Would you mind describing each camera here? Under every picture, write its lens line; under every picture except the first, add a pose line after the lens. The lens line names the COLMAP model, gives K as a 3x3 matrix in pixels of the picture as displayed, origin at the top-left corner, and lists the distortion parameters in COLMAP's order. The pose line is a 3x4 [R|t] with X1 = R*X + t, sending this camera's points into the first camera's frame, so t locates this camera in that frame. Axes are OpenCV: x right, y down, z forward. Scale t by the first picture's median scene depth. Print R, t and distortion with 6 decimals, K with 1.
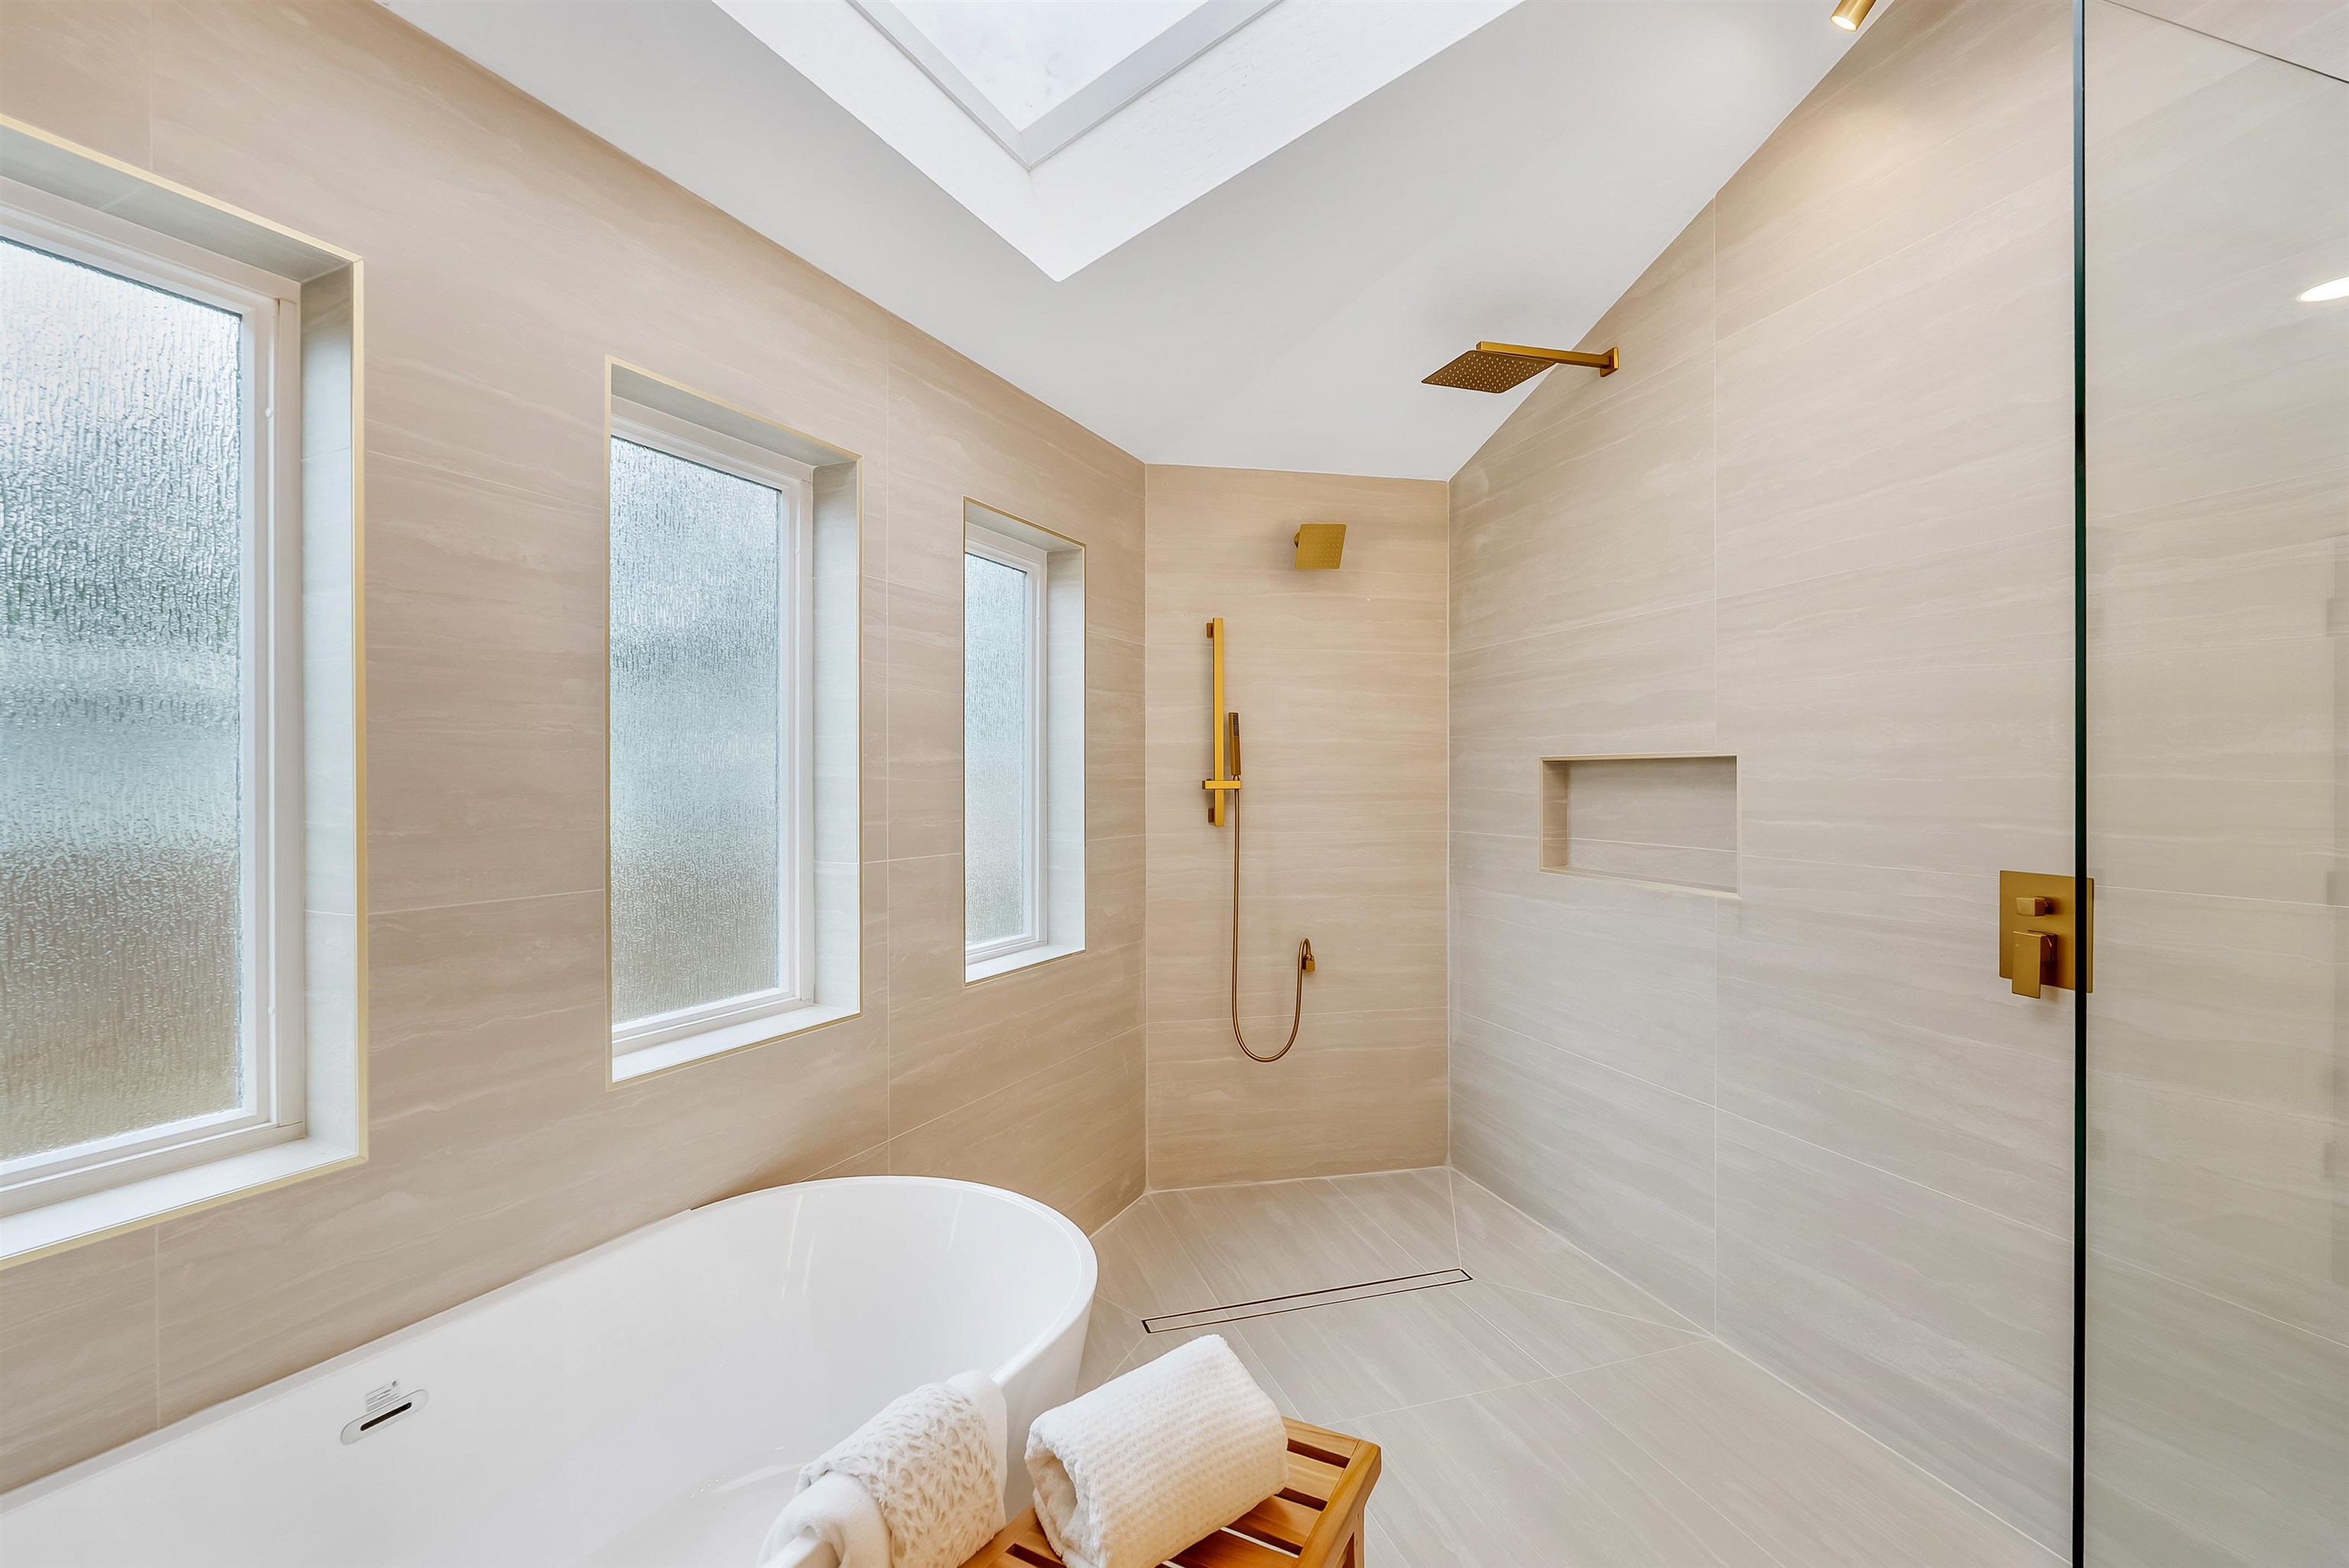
lens RADIAL K [[1040.9, 0, 1176.0], [0, 1040.9, 783.0], [0, 0, 1]] dist [-0.008714, -0.000405]
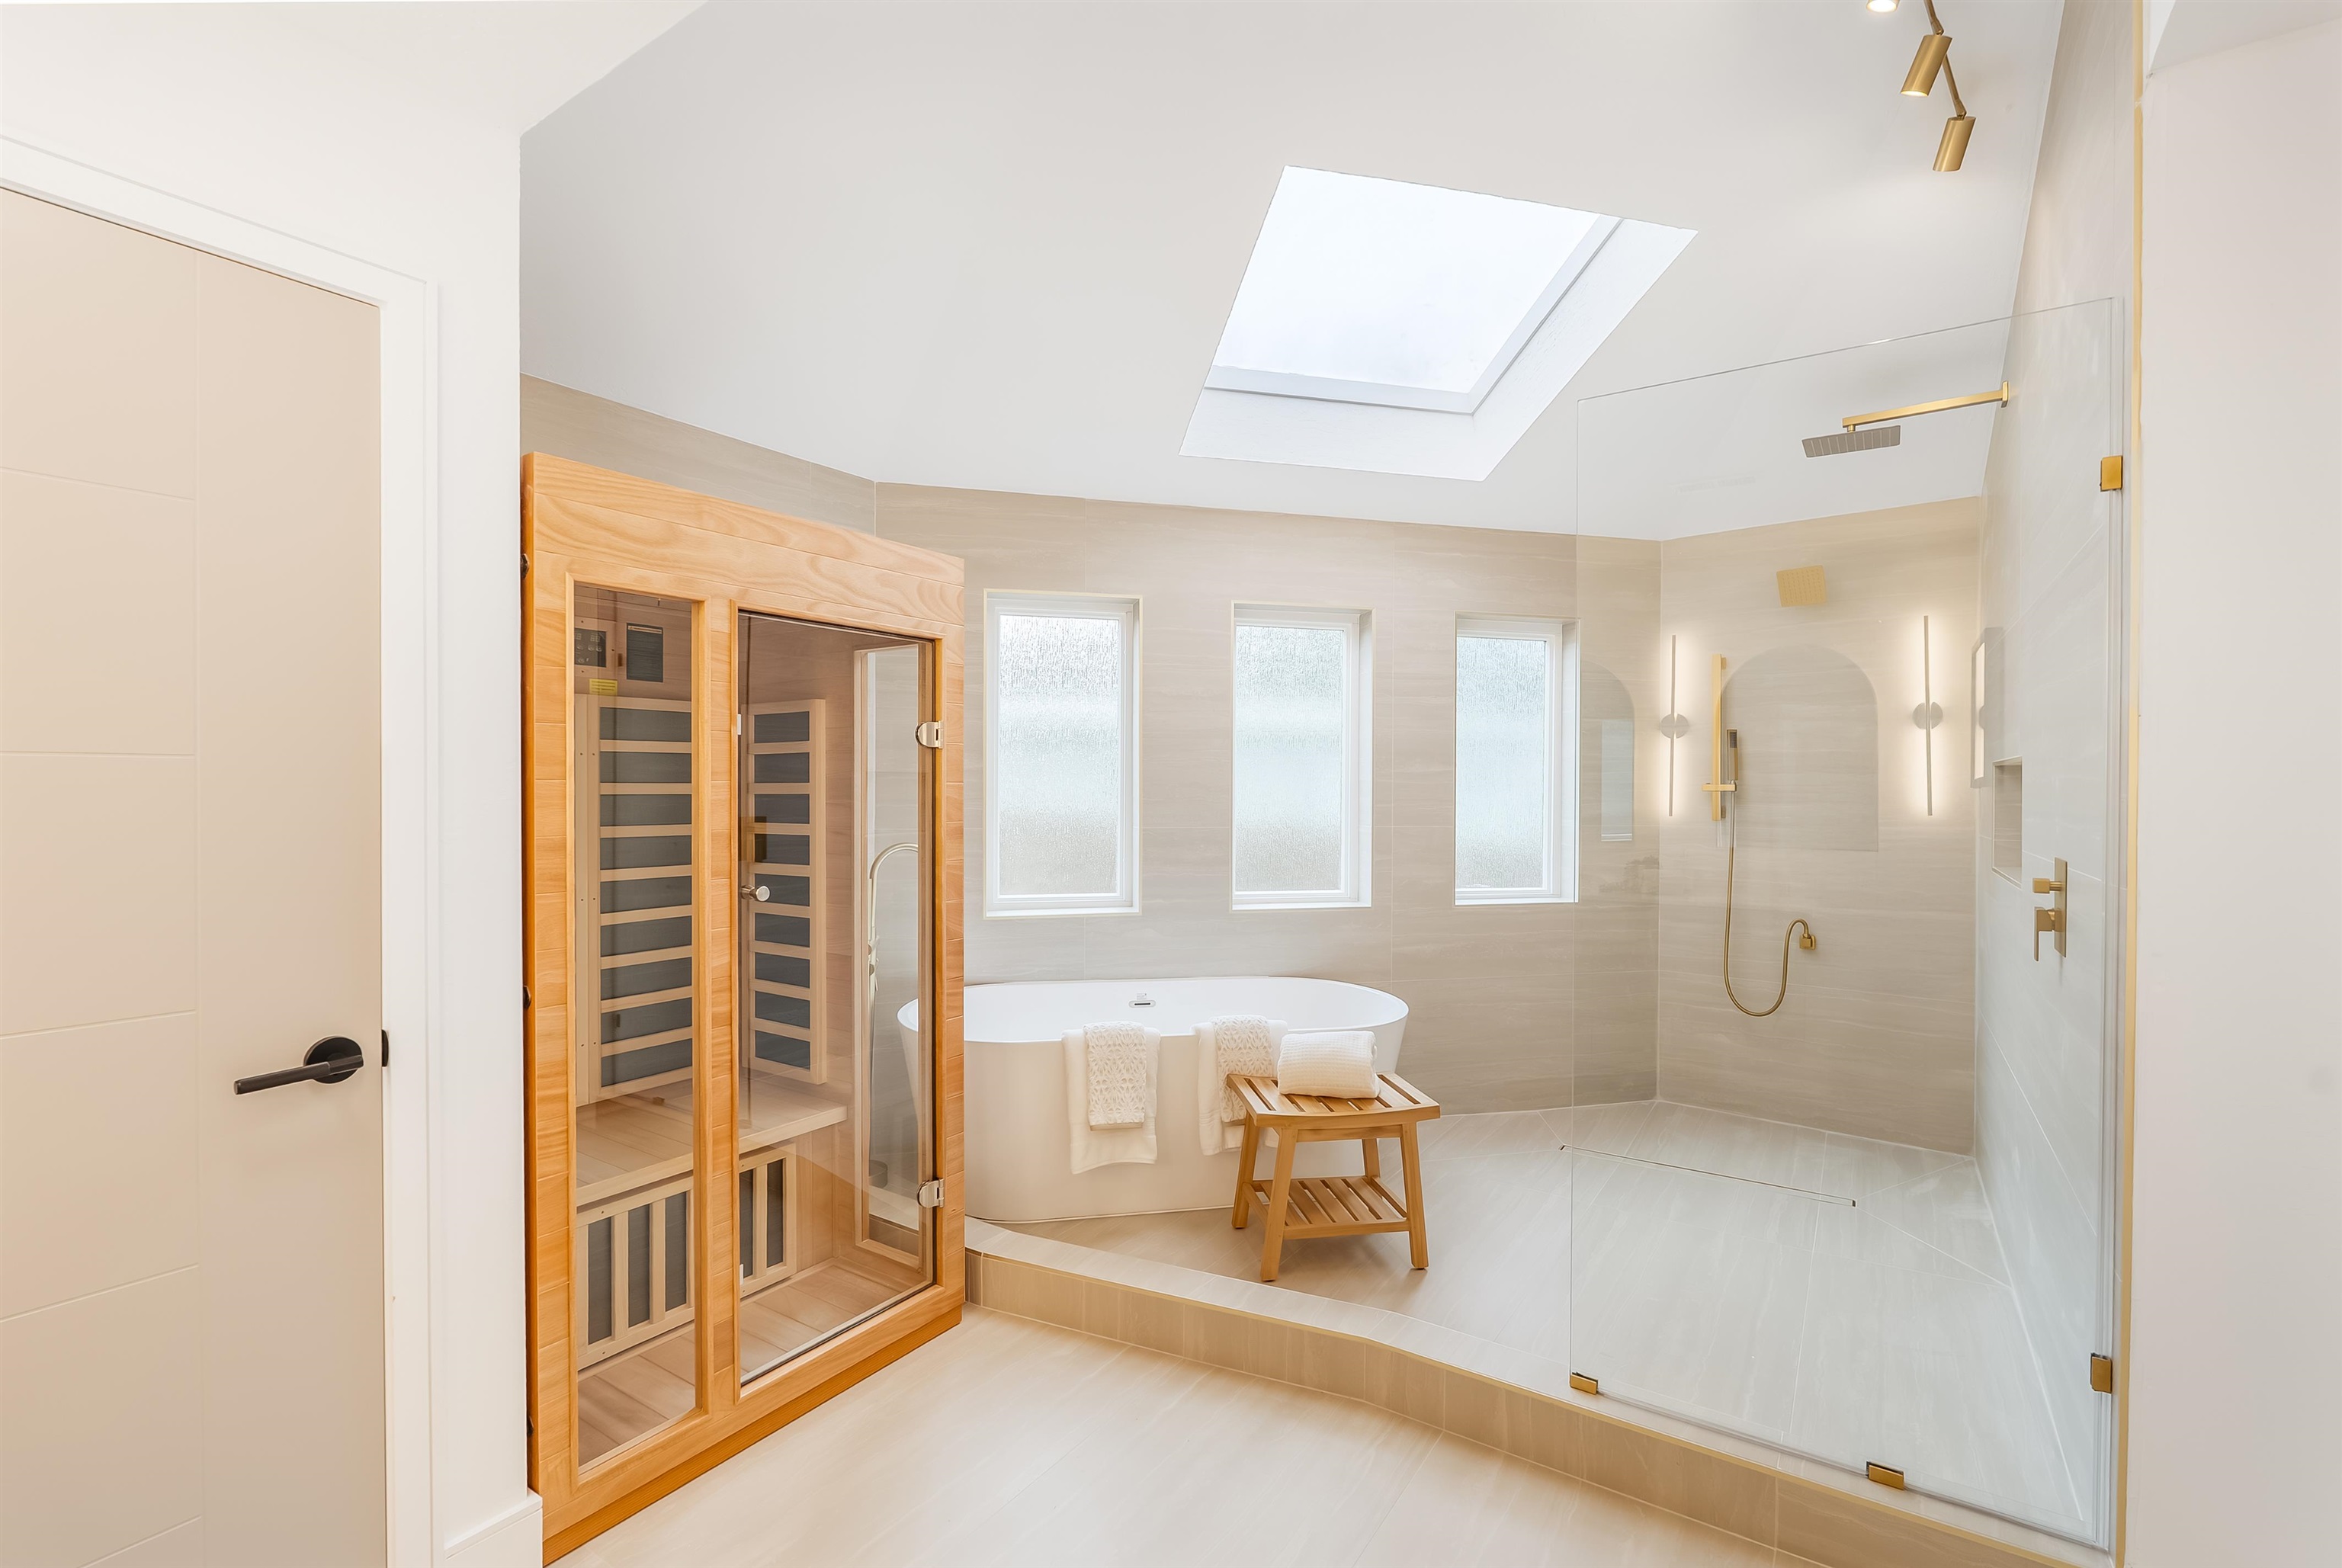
lens RADIAL K [[1044.7, 0, 1178.3], [0, 1044.7, 801.3], [0, 0, 1]] dist [-0.004557, -0.000093]
pose [[0.624058, 0.016147, -0.781211, 0.701660], [-0.008053, 0.999866, 0.014233, 0.006102], [0.781337, -0.002591, 0.624104, -0.327601]]
